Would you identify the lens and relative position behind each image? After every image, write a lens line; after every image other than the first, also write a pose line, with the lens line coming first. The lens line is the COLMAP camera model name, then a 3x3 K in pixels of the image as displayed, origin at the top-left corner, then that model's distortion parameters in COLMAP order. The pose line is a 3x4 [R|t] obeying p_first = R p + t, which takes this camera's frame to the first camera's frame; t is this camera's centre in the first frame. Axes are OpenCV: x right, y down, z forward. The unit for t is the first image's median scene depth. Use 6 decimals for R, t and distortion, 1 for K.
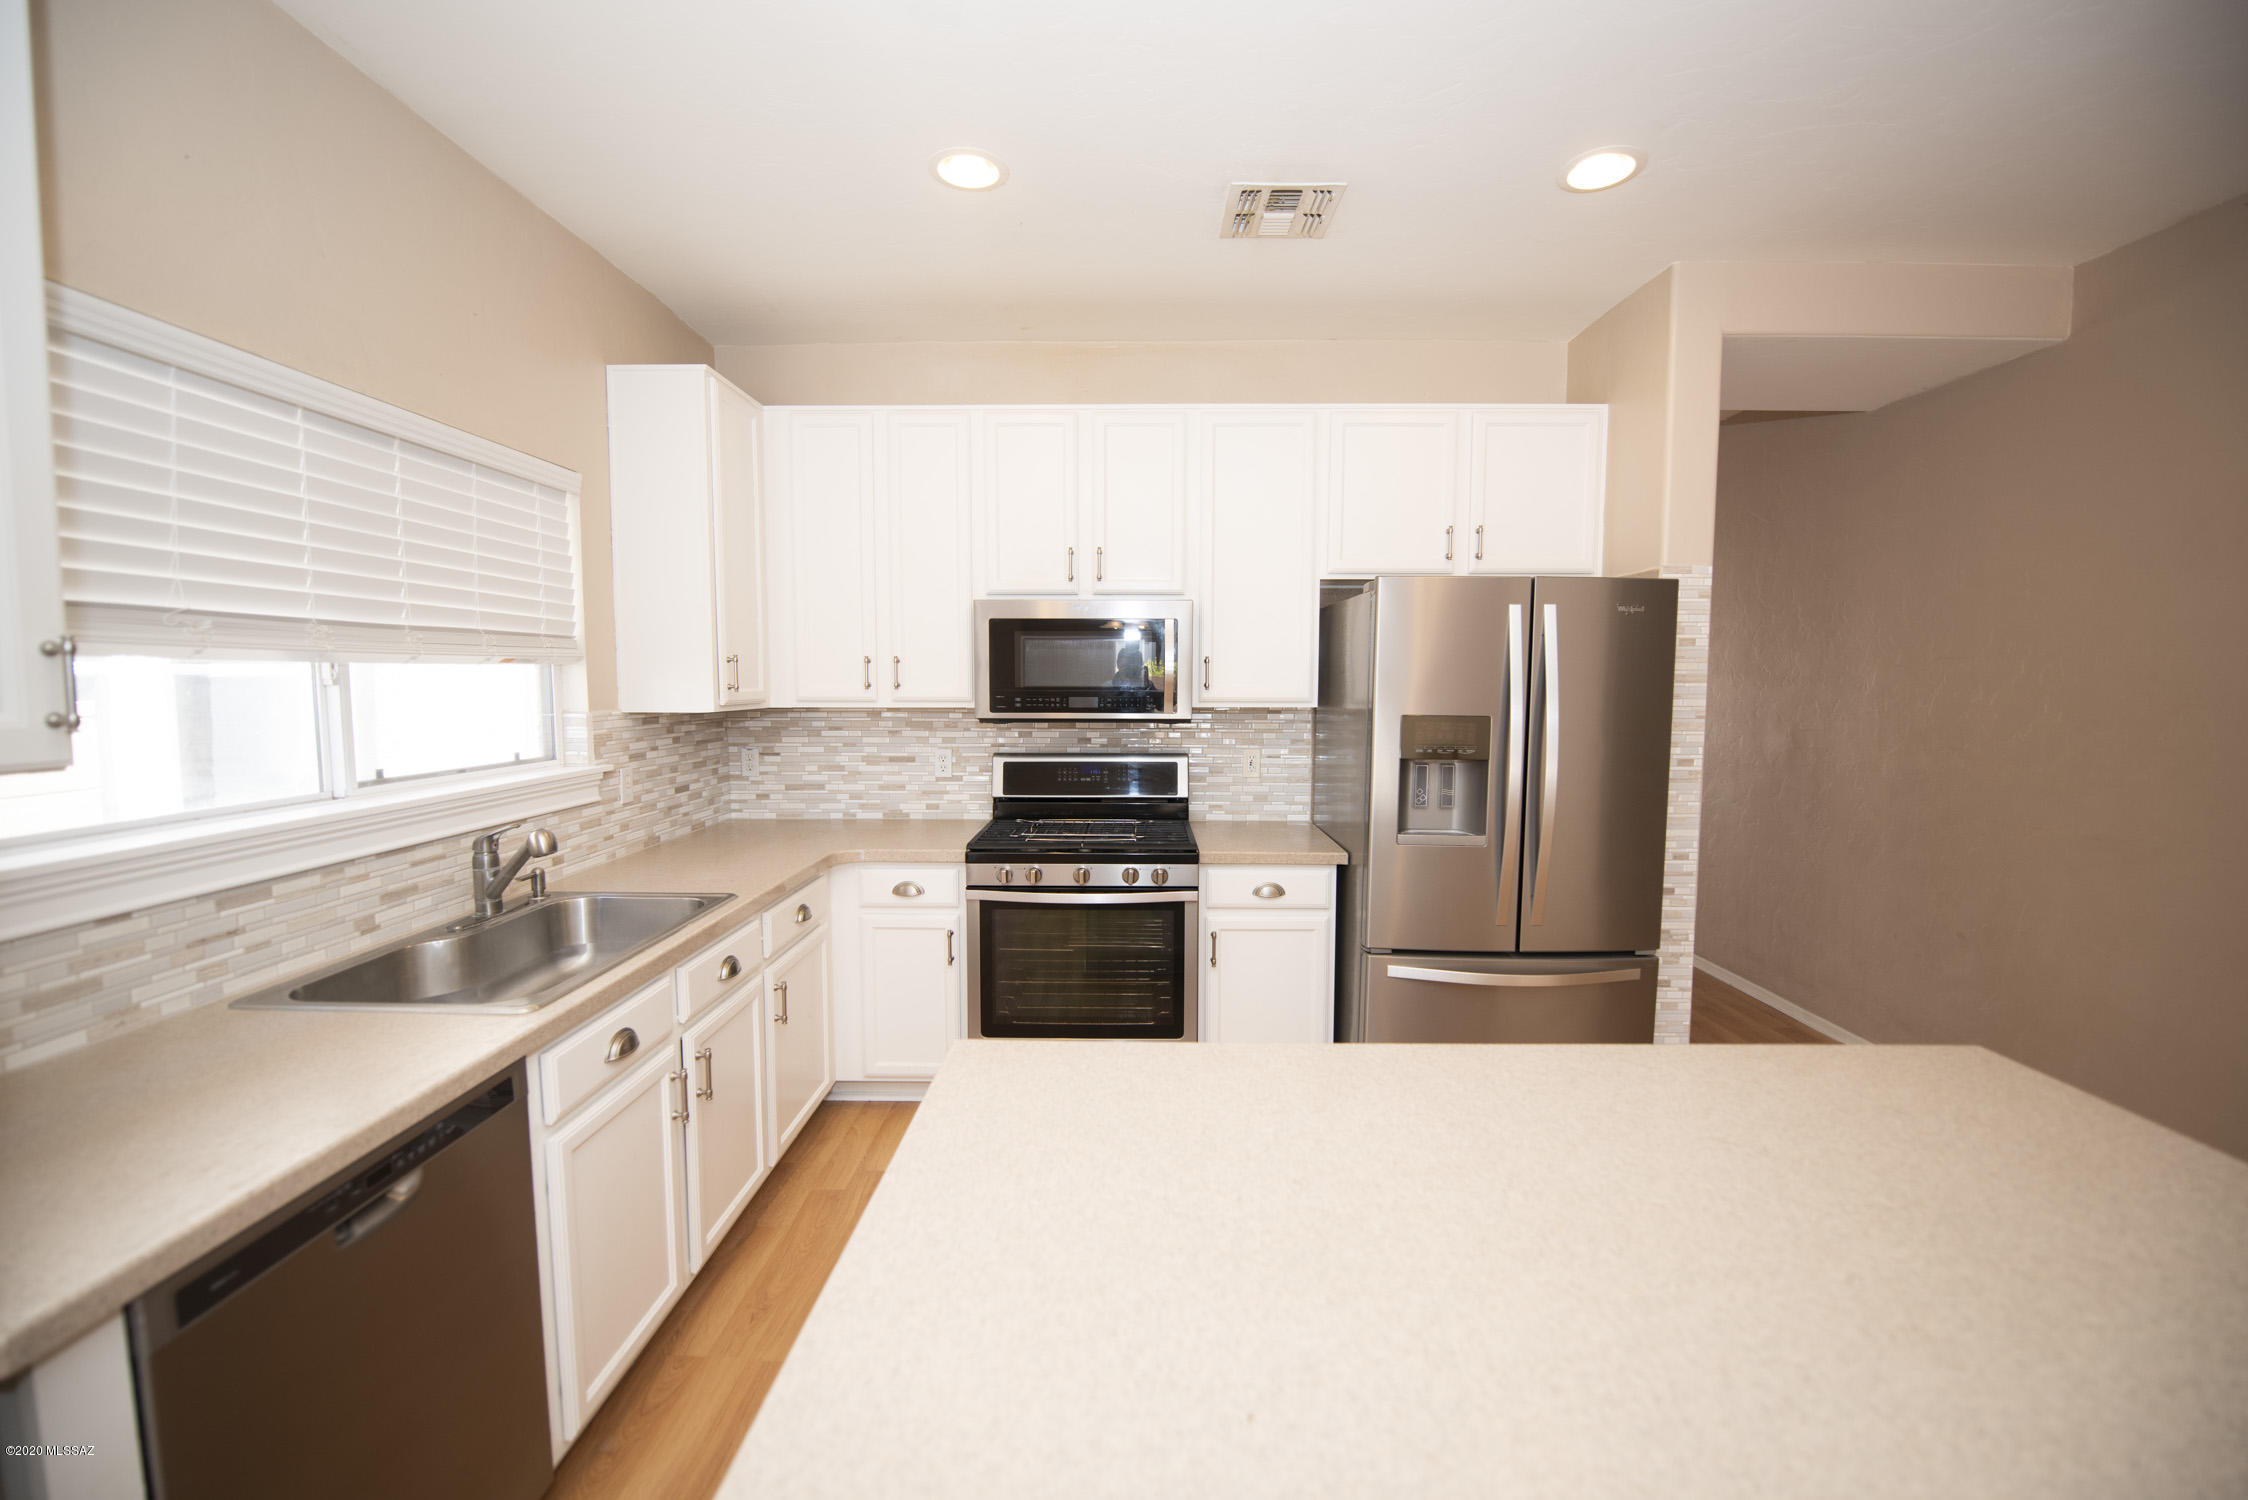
lens RADIAL K [[899.4, 0, 1124.0], [0, 899.4, 750.0], [0, 0, 1]] dist [-0.020657, -0.000705]
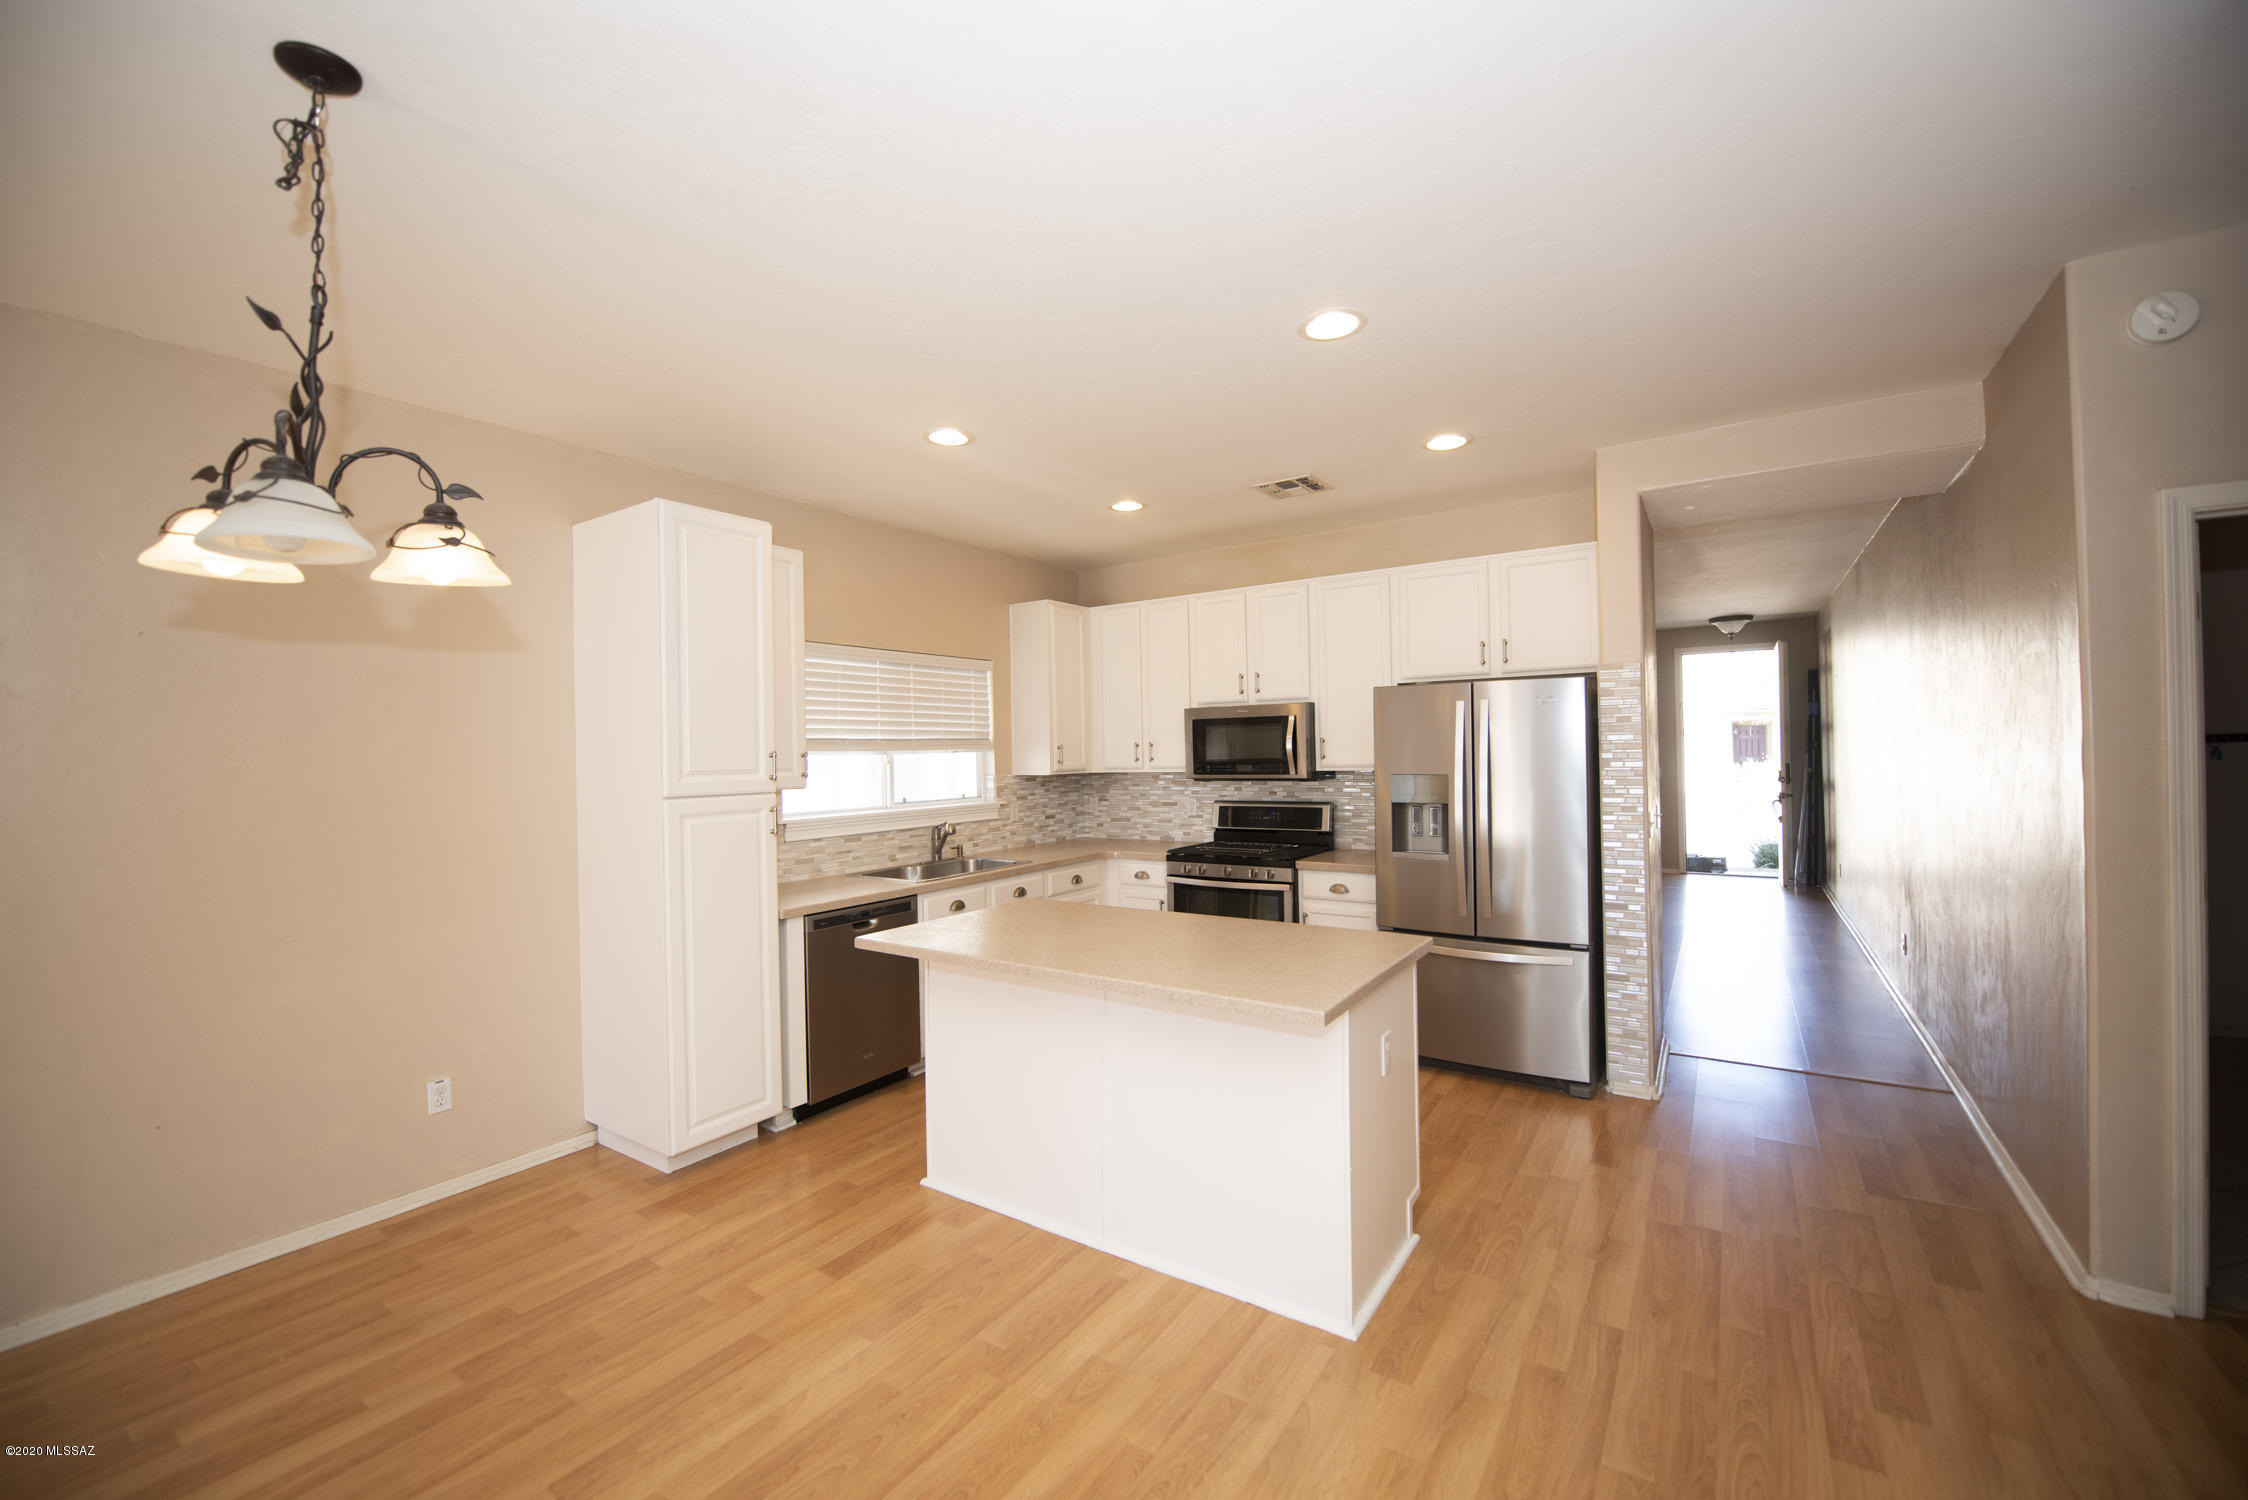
lens RADIAL K [[899.4, 0, 1124.0], [0, 899.4, 750.0], [0, 0, 1]] dist [-0.020657, -0.000705]
pose [[0.835052, -0.020030, -0.549806, 0.679558], [-0.021721, 0.997358, -0.069325, 0.032204], [0.549742, 0.069832, 0.832411, -0.485106]]
